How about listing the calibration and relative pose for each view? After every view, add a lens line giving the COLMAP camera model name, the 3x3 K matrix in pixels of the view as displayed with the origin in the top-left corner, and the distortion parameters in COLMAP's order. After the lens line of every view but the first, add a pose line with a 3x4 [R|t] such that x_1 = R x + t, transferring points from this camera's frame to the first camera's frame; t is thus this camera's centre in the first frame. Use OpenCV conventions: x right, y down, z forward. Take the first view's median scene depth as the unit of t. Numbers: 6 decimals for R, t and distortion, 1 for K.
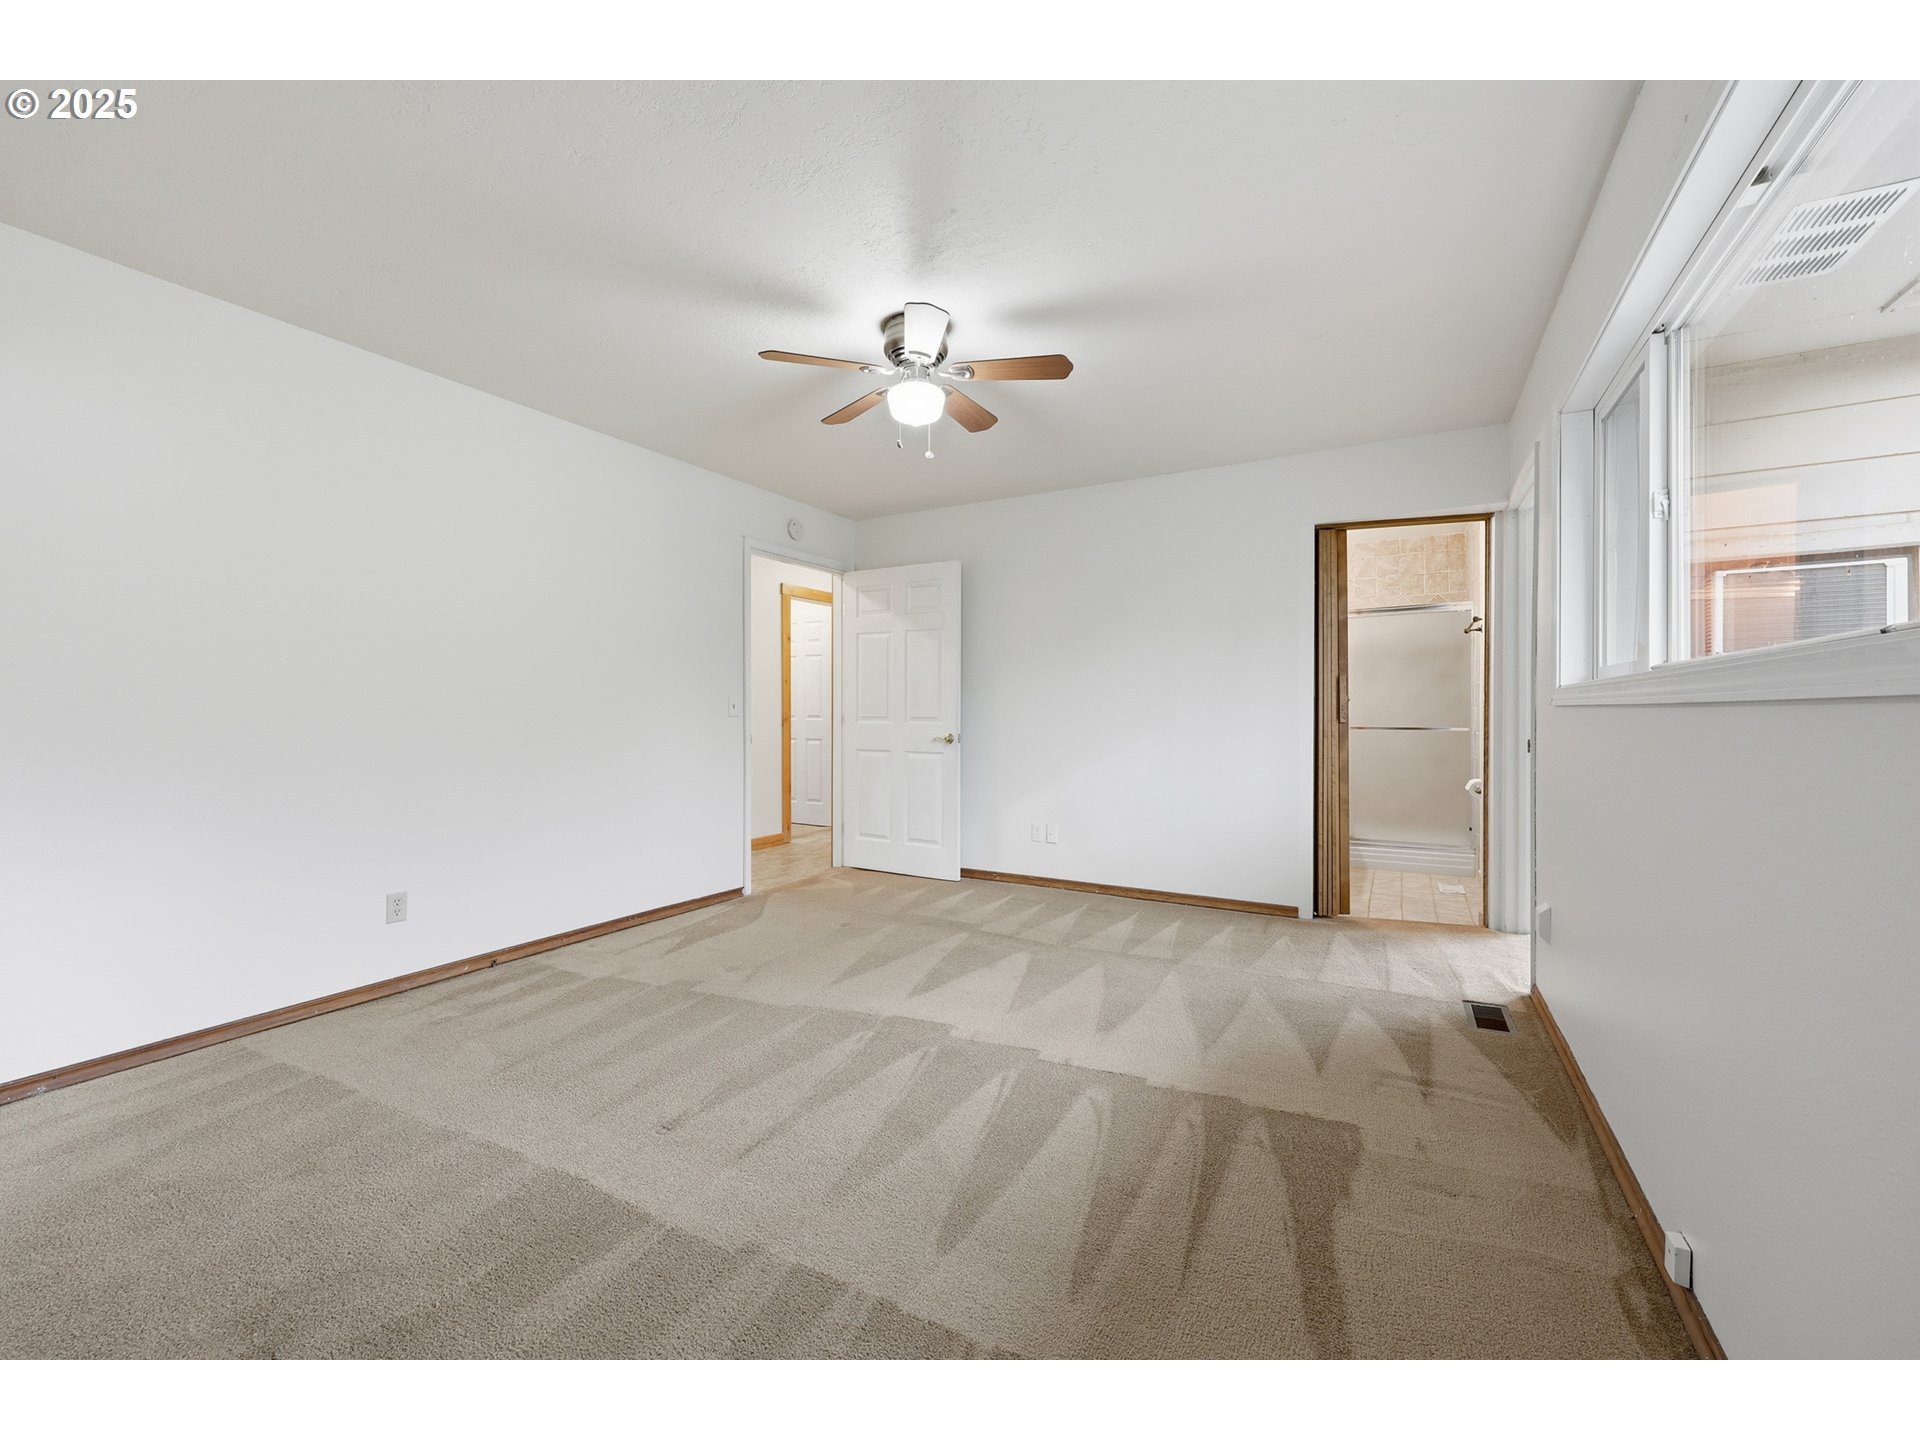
lens RADIAL K [[782.0, 0, 955.9], [0, 782.0, 718.0], [0, 0, 1]] dist [-0.003367, -0.000347]
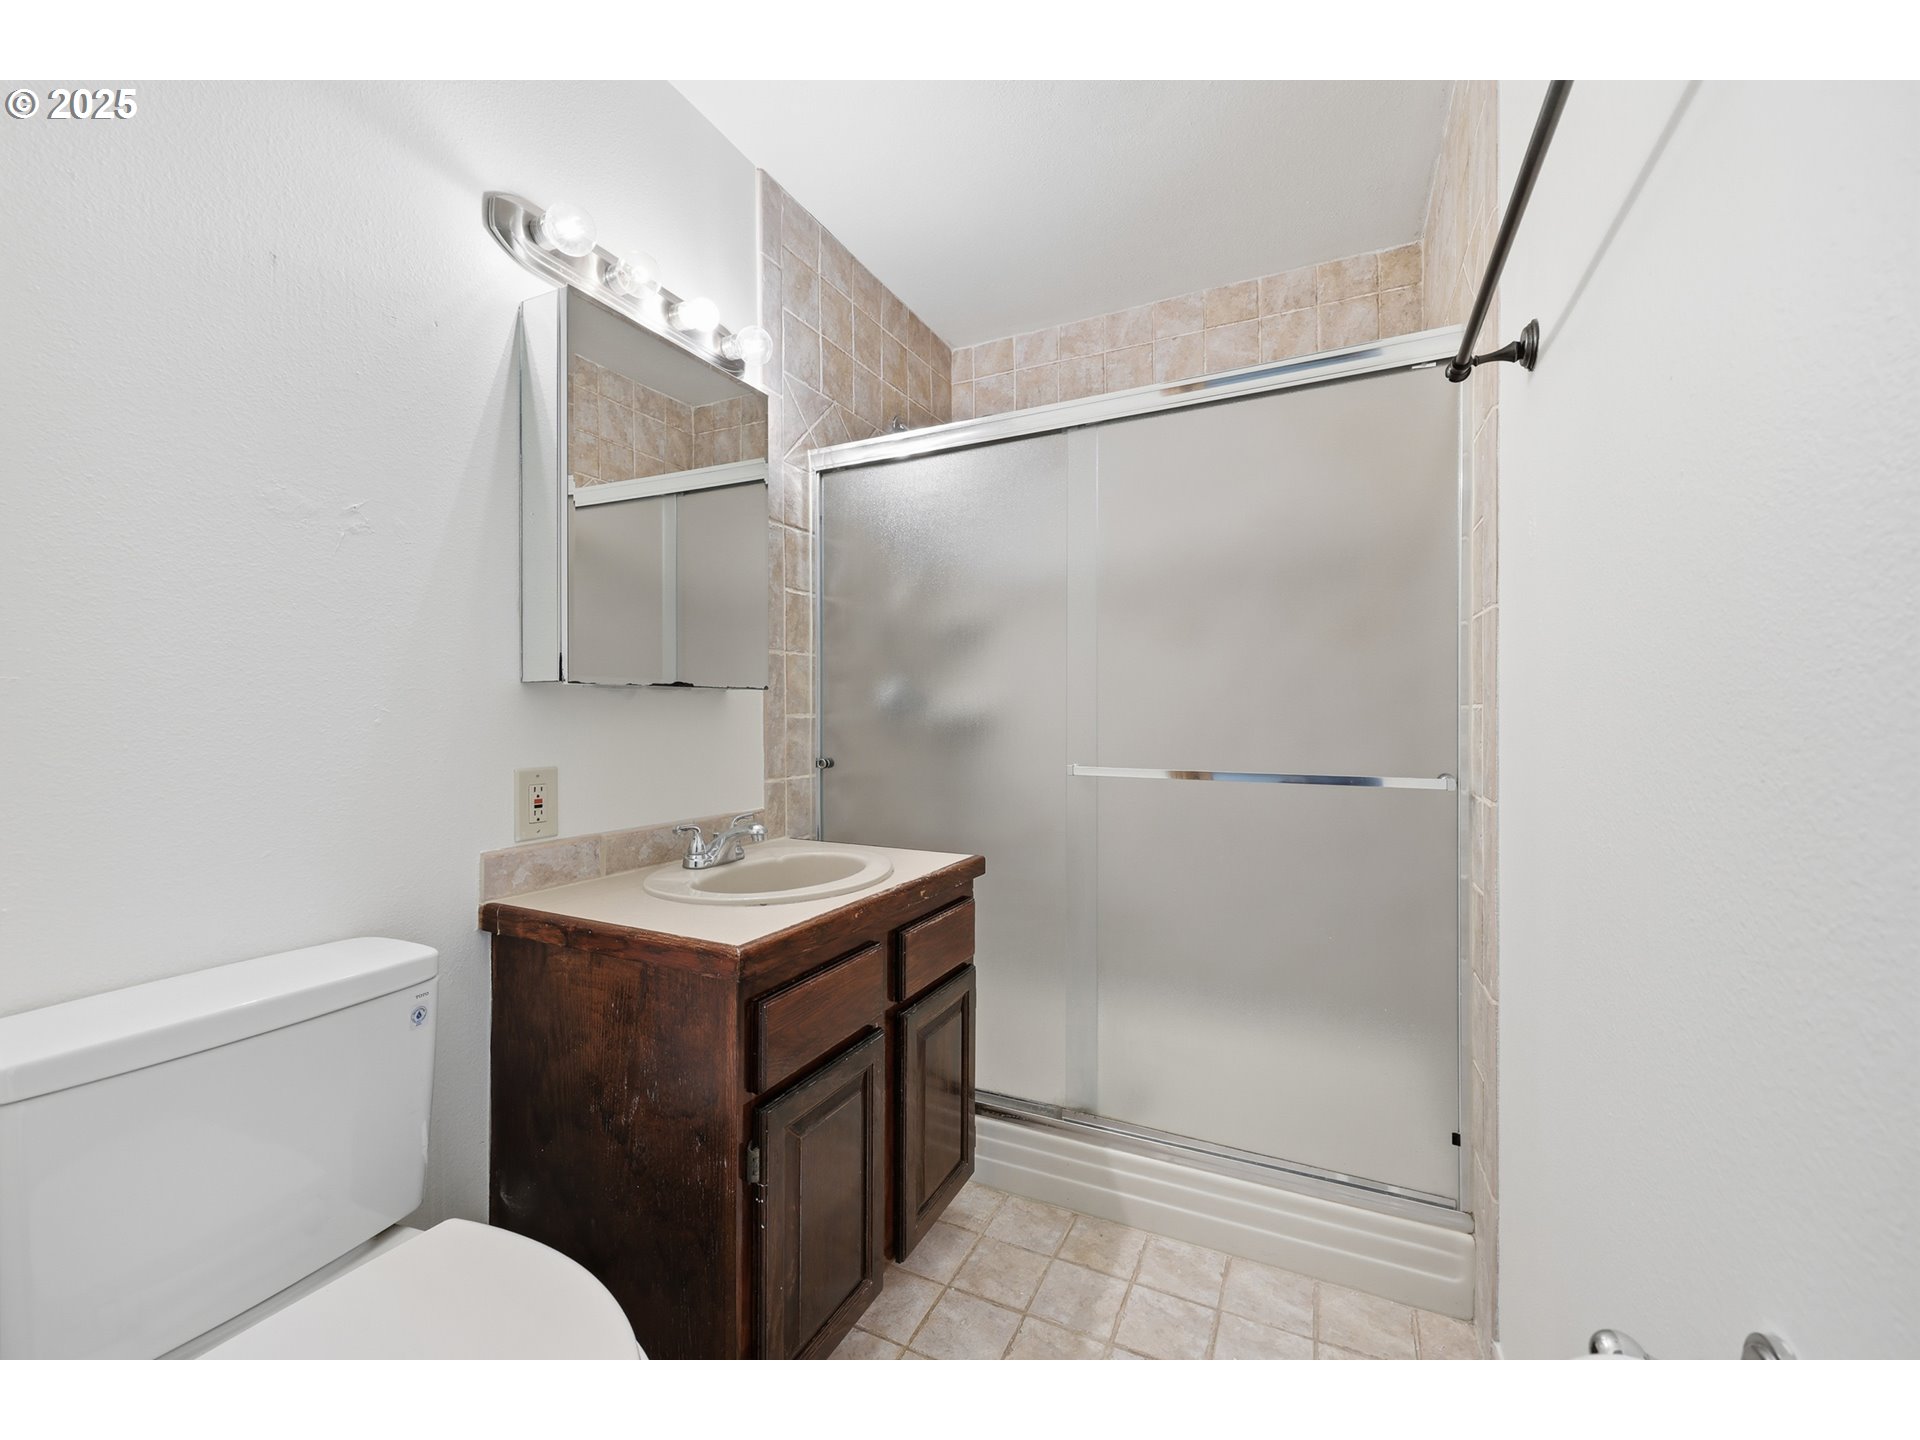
lens RADIAL K [[782.0, 0, 960.8], [0, 782.0, 718.9], [0, 0, 1]] dist [-0.003367, -0.000347]
pose [[0.995160, 0.004088, 0.098178, 0.427414], [-0.005418, 0.999897, 0.013284, -0.012485], [-0.098114, -0.013752, 0.995080, 0.696889]]
